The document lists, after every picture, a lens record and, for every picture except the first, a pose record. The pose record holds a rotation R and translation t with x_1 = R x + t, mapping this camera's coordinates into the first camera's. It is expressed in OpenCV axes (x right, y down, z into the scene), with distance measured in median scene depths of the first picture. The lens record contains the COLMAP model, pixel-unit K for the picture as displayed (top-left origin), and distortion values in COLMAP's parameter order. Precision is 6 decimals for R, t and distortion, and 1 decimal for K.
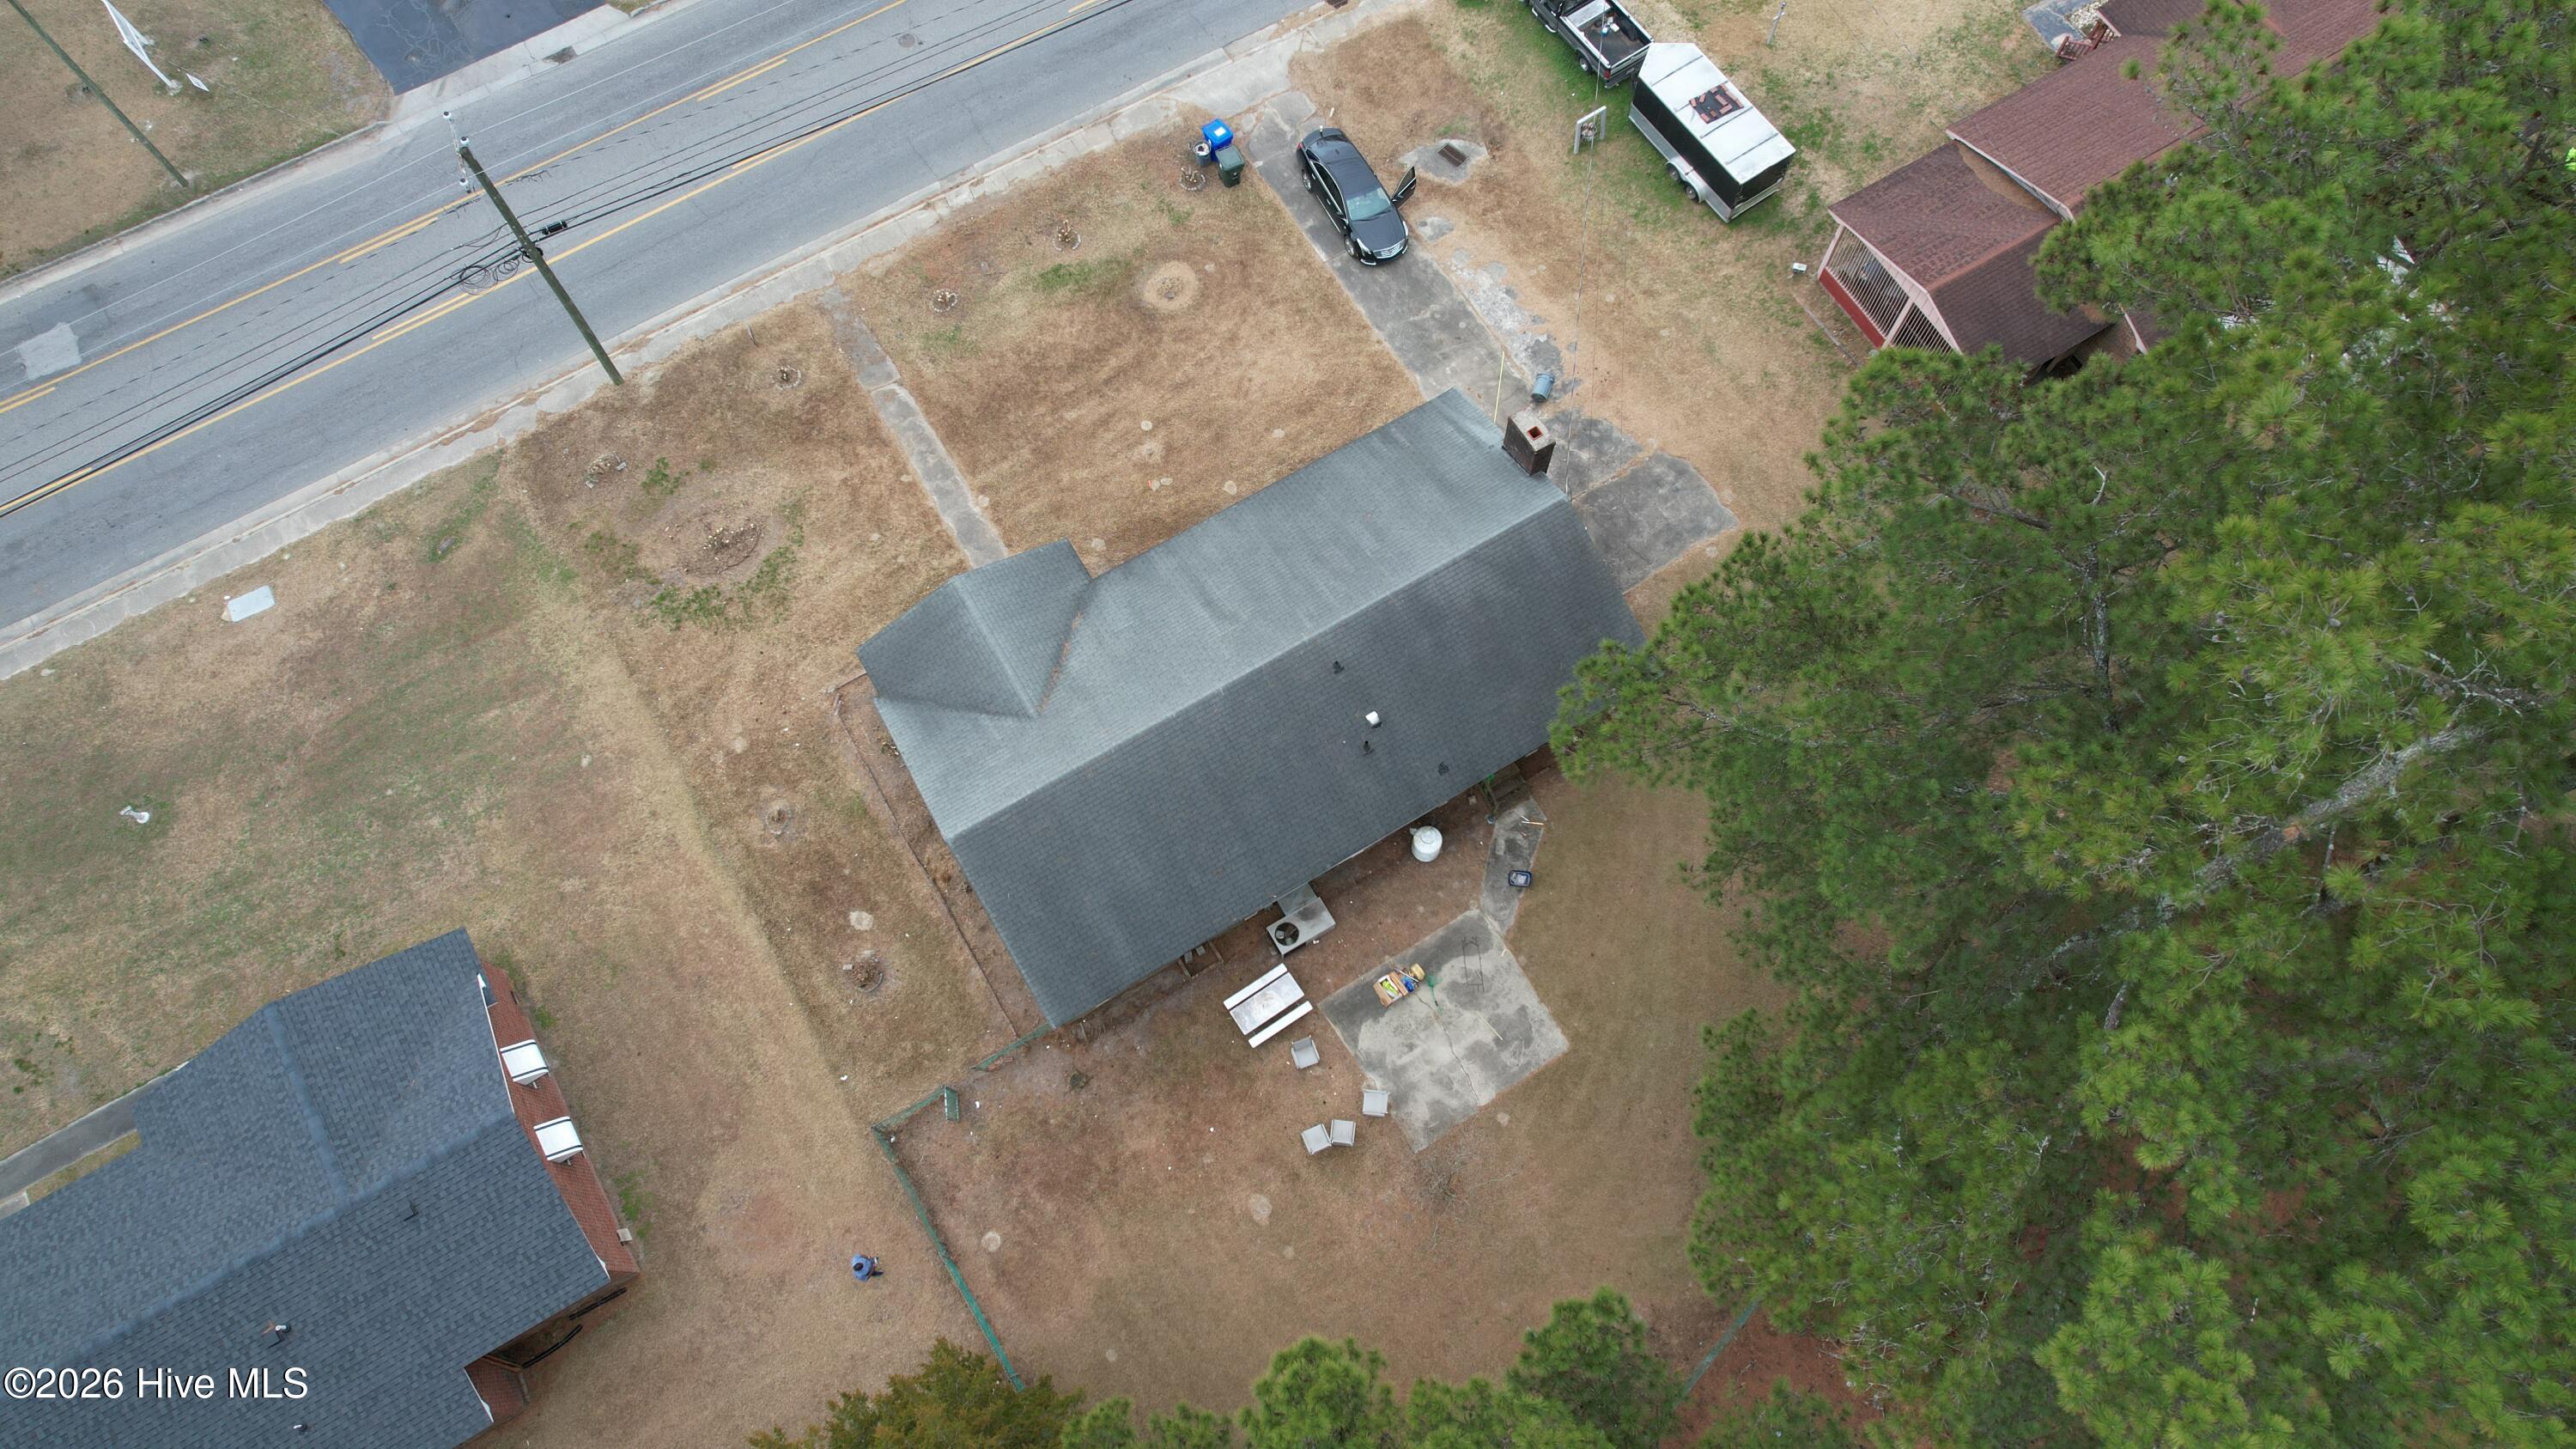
lens RADIAL K [[1640.6, 0, 1301.8], [0, 1640.6, 717.3], [0, 0, 1]] dist [-0.060947, 0.053171]
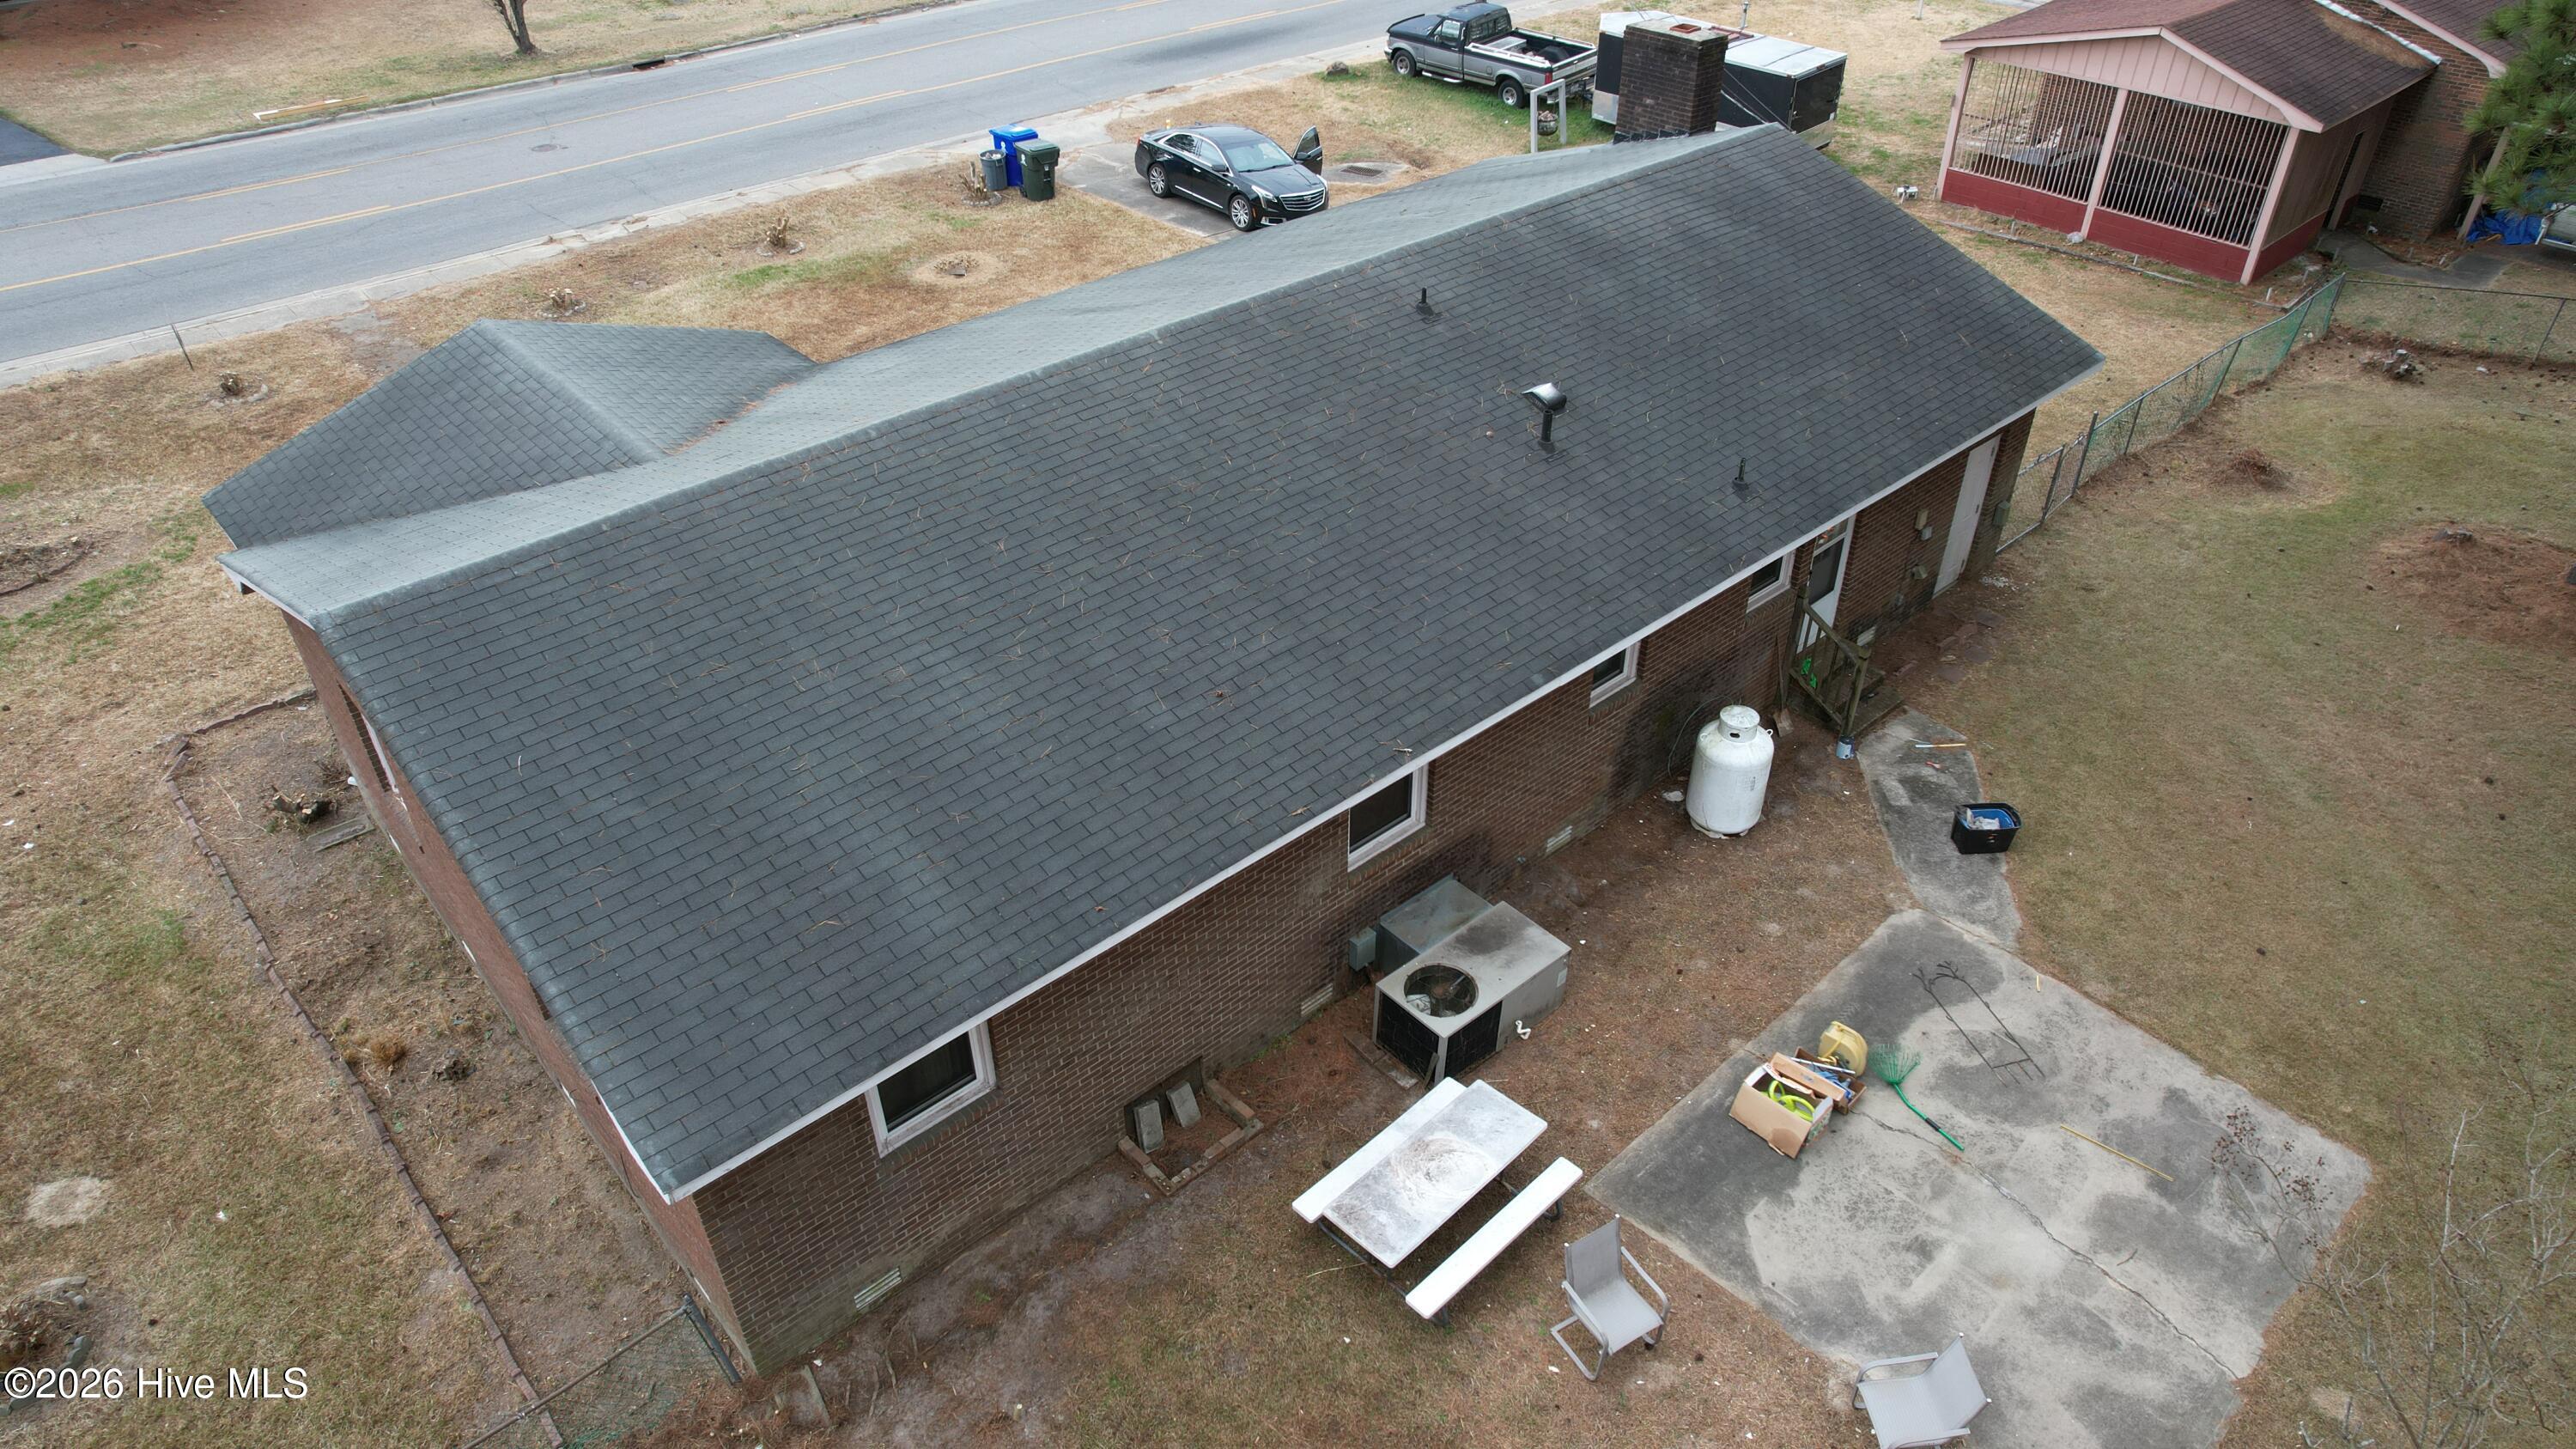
lens RADIAL K [[1640.6, 0, 1298.3], [0, 1640.6, 733.3], [0, 0, 1]] dist [-0.060947, 0.053171]
pose [[0.981389, -0.113786, 0.154686, -0.080953], [0.180098, 0.824896, -0.535828, 0.256768], [-0.066631, 0.553714, 0.830037, 0.687202]]
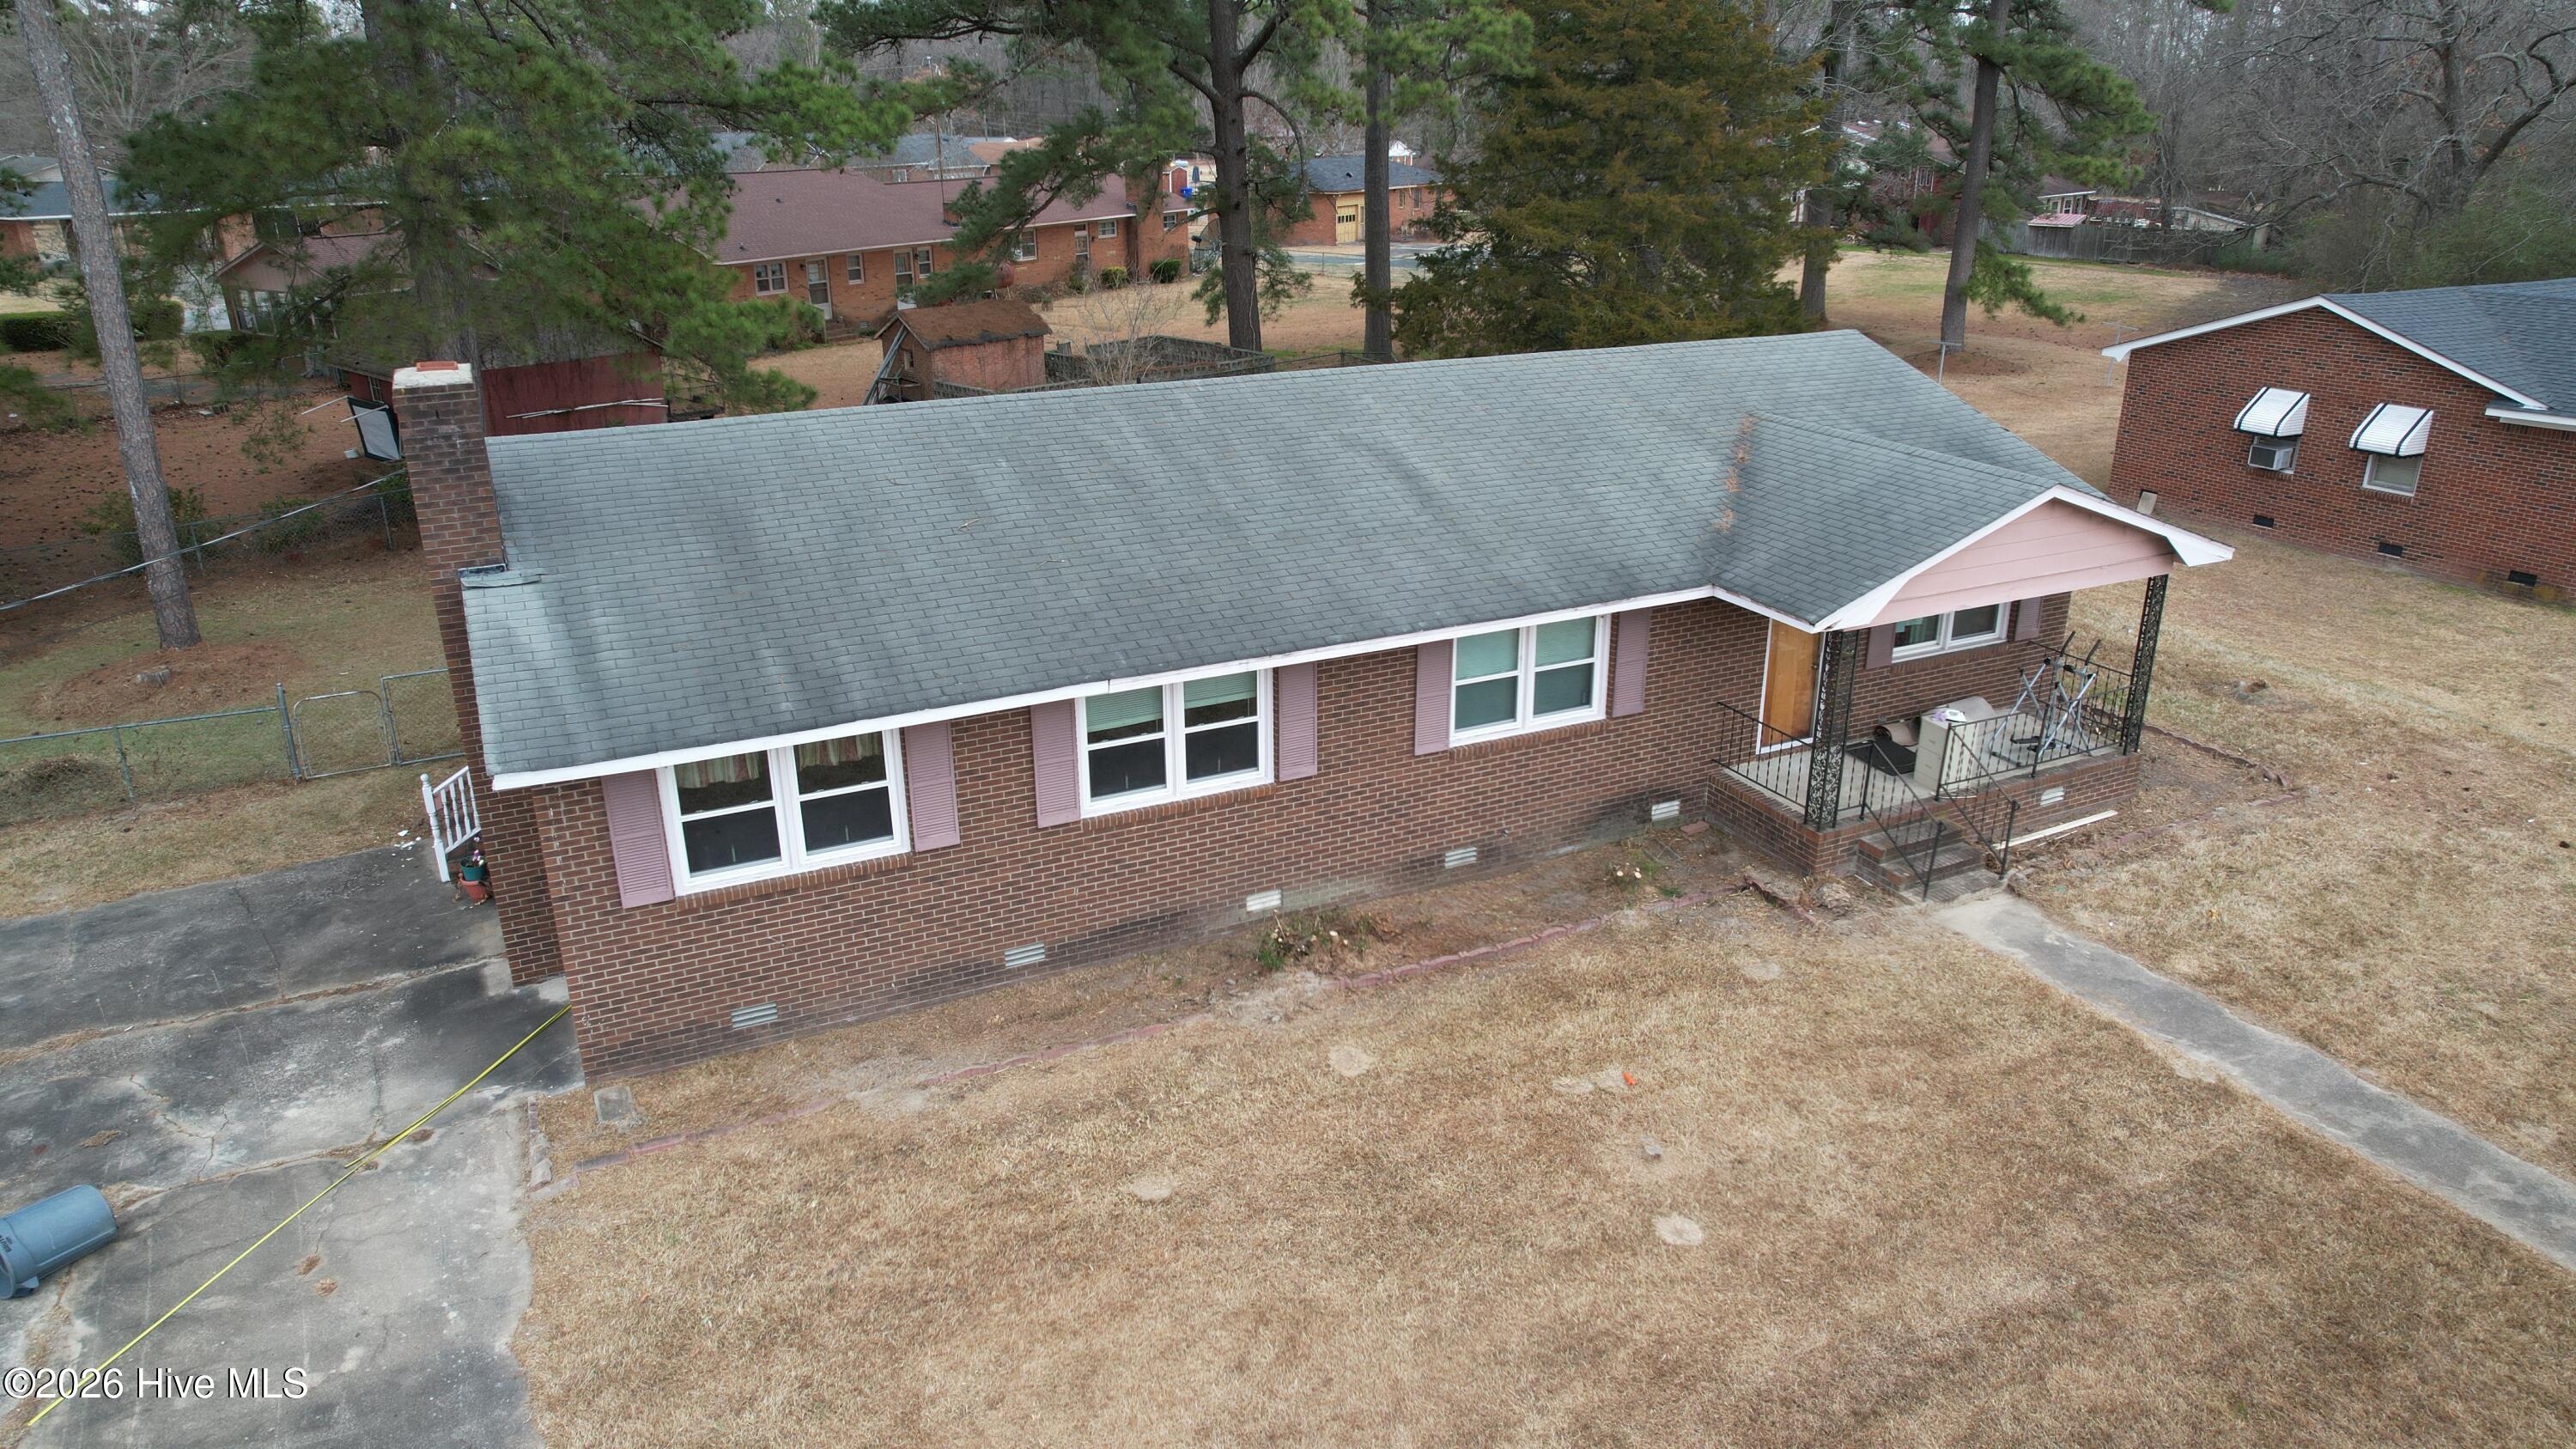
lens RADIAL K [[1640.6, 0, 1298.2], [0, 1640.6, 717.4], [0, 0, 1]] dist [-0.060947, 0.053171]
pose [[-0.996431, -0.025216, 0.080553, -0.062316], [0.080678, -0.003963, 0.996732, -0.480781], [-0.024815, 0.999674, 0.005983, 1.038538]]
